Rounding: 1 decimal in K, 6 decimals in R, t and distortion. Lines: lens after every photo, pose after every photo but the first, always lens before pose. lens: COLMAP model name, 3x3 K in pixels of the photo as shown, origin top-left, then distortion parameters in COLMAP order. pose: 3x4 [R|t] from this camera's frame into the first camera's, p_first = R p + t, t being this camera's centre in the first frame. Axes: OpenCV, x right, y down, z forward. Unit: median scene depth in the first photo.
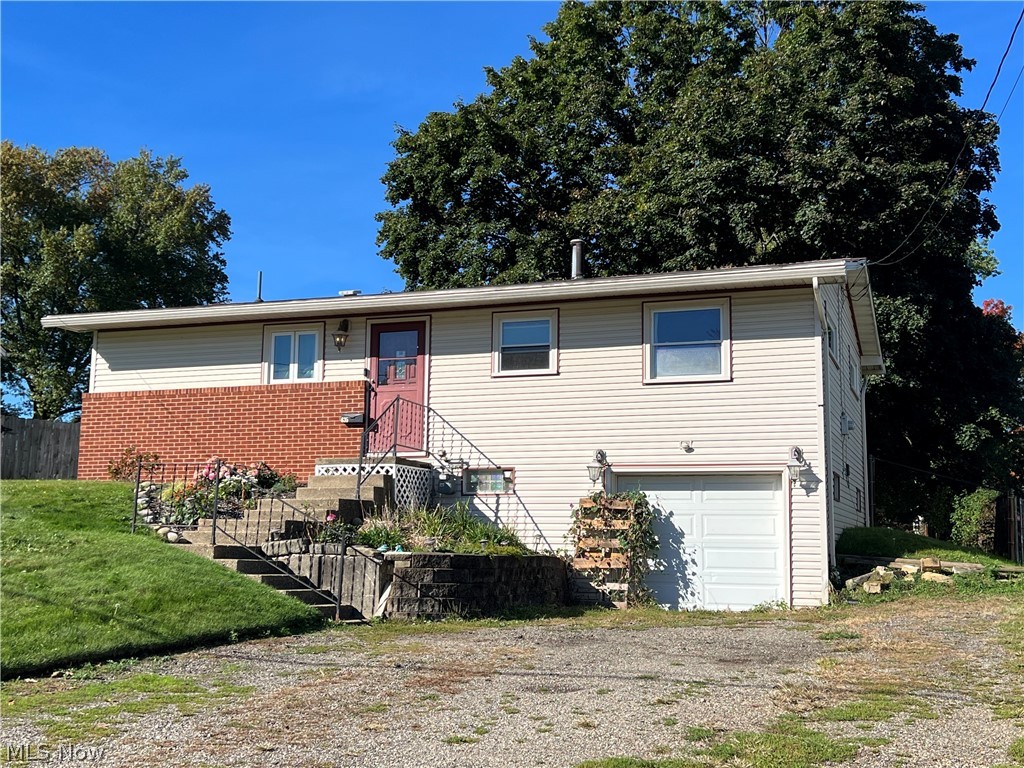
lens RADIAL K [[1187.3, 0, 512.4], [0, 1187.3, 382.9], [0, 0, 1]] dist [0.010240, 0.000000]
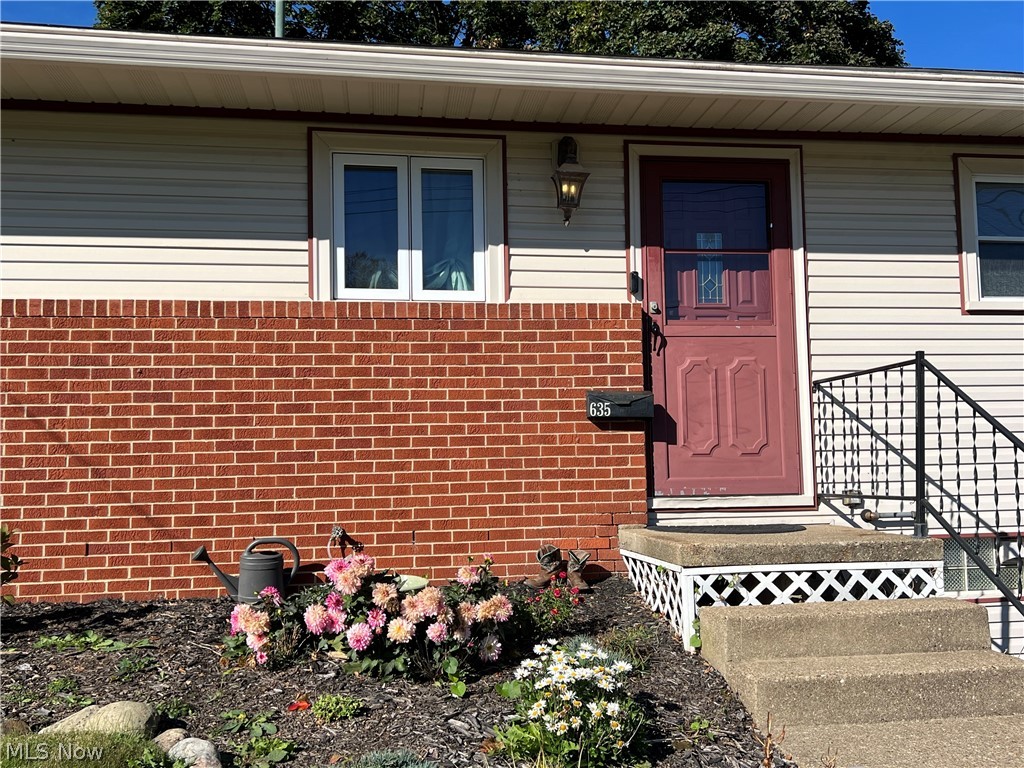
lens RADIAL K [[986.7, 0, 511.9], [0, 986.7, 388.2], [0, 0, 1]] dist [0.104337, 0.000000]
pose [[0.882845, 0.013830, 0.469461, -0.302953], [-0.042237, 0.997854, 0.050033, 0.010226], [-0.467762, -0.064000, 0.881534, 0.730291]]
